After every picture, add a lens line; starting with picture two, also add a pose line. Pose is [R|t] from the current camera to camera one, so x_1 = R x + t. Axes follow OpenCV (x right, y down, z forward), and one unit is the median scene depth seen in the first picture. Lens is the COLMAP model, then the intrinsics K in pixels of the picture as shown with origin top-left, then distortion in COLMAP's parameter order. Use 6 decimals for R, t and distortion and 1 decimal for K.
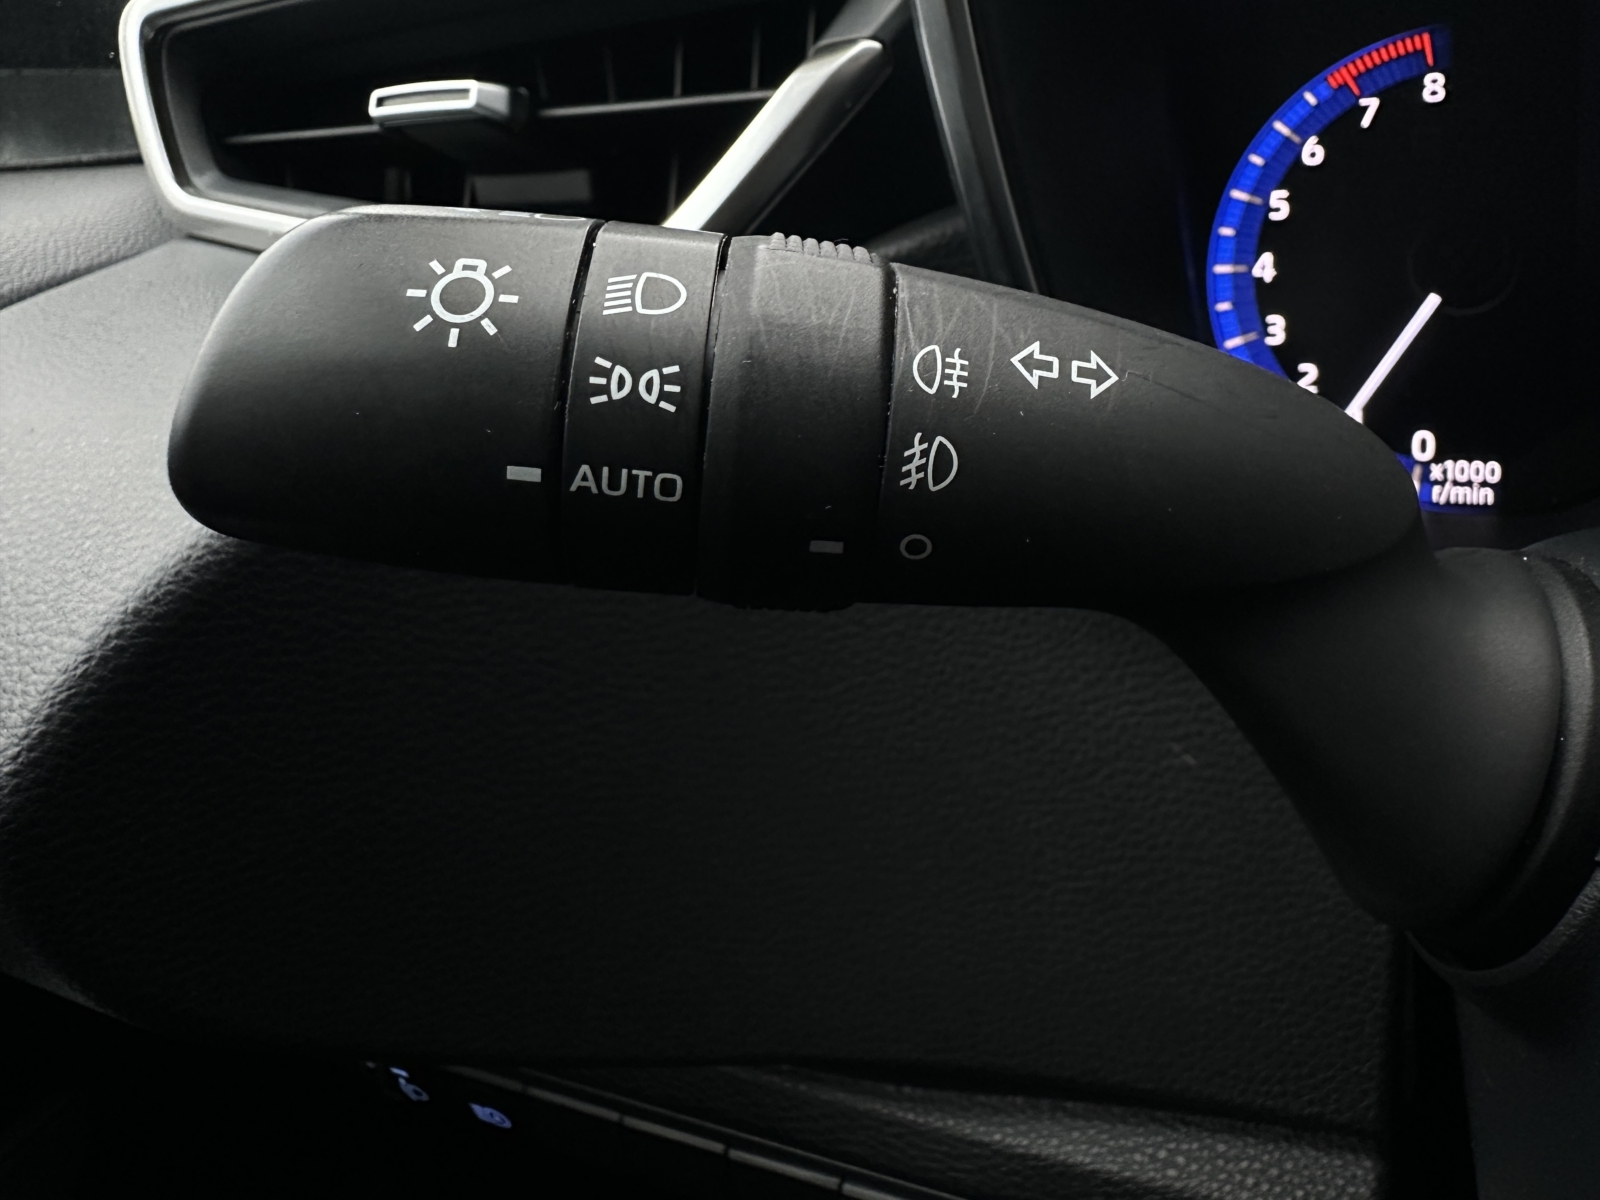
lens RADIAL K [[1130.0, 0, 800.0], [0, 1130.0, 600.0], [0, 0, 1]] dist [-0.036386, -0.002366]
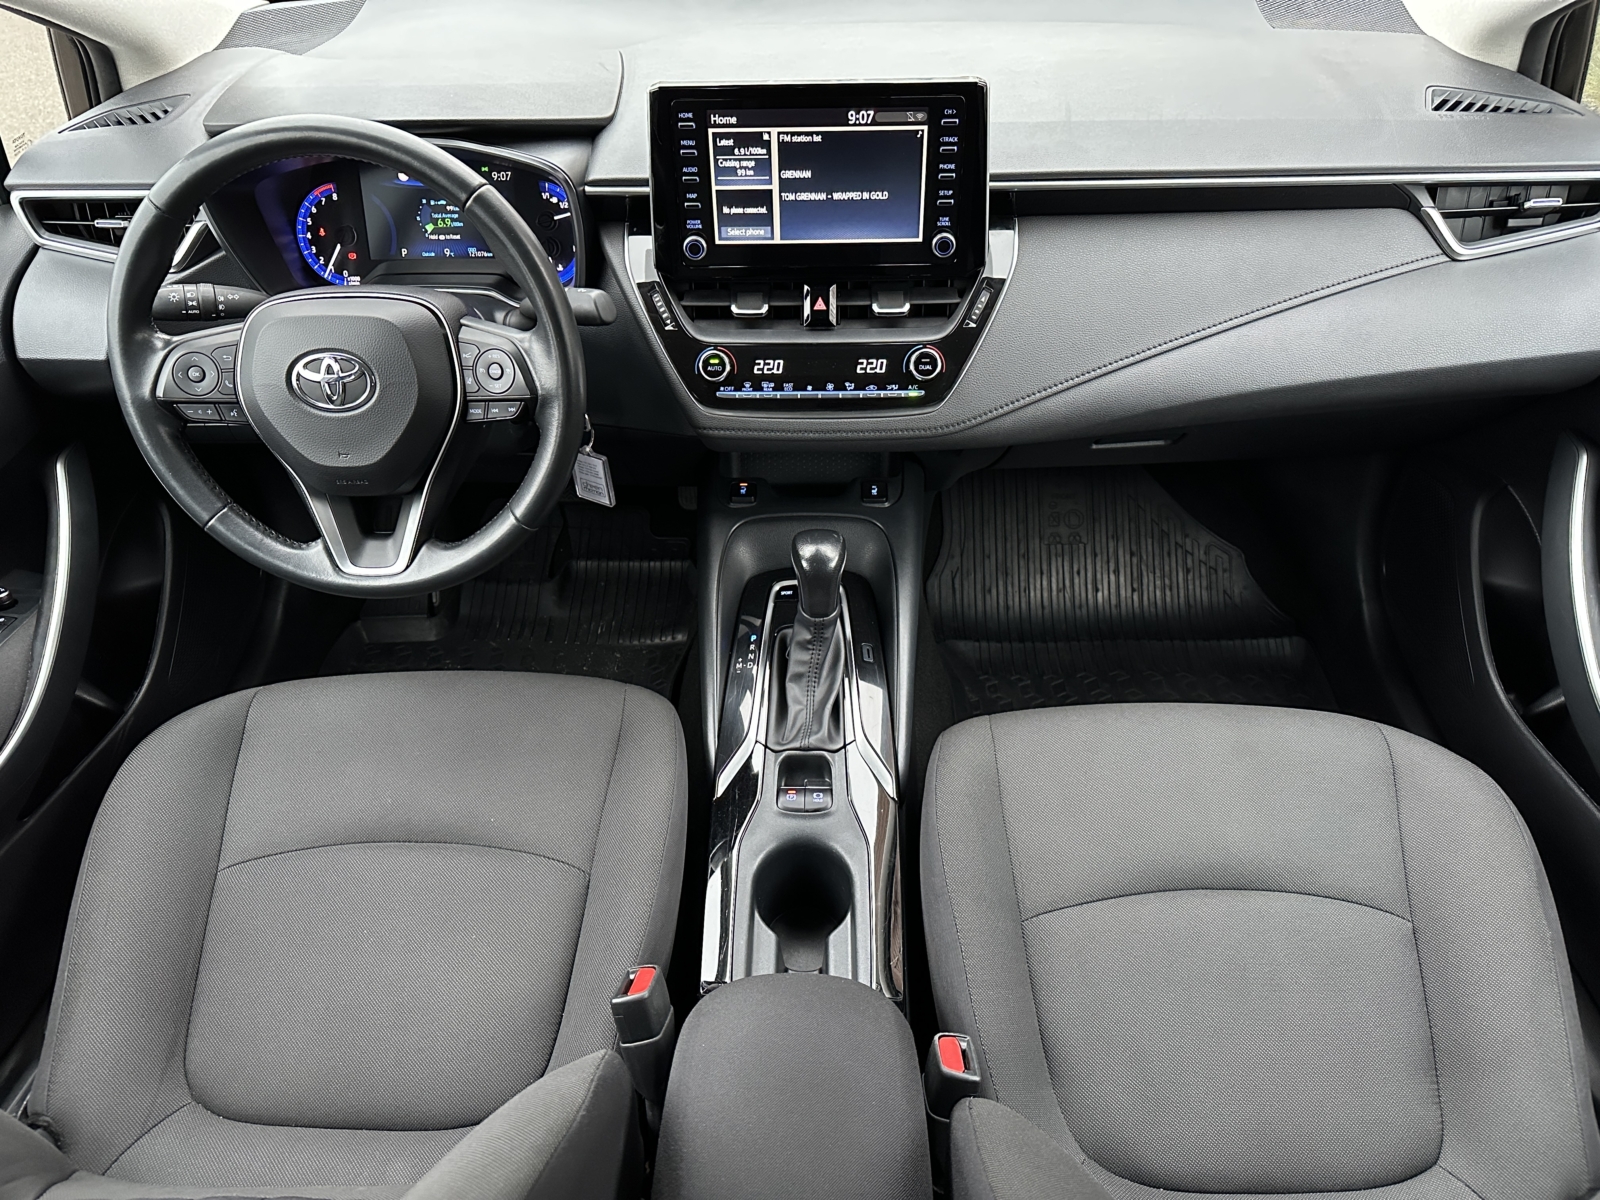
lens RADIAL K [[1095.1, 0, 800.0], [0, 1095.1, 600.0], [0, 0, 1]] dist [-0.001048, -0.002649]
pose [[0.898142, -0.205525, 0.388716, 0.171209], [0.086113, 0.949135, 0.302866, -0.058890], [-0.431190, -0.238543, 0.870156, -4.486003]]
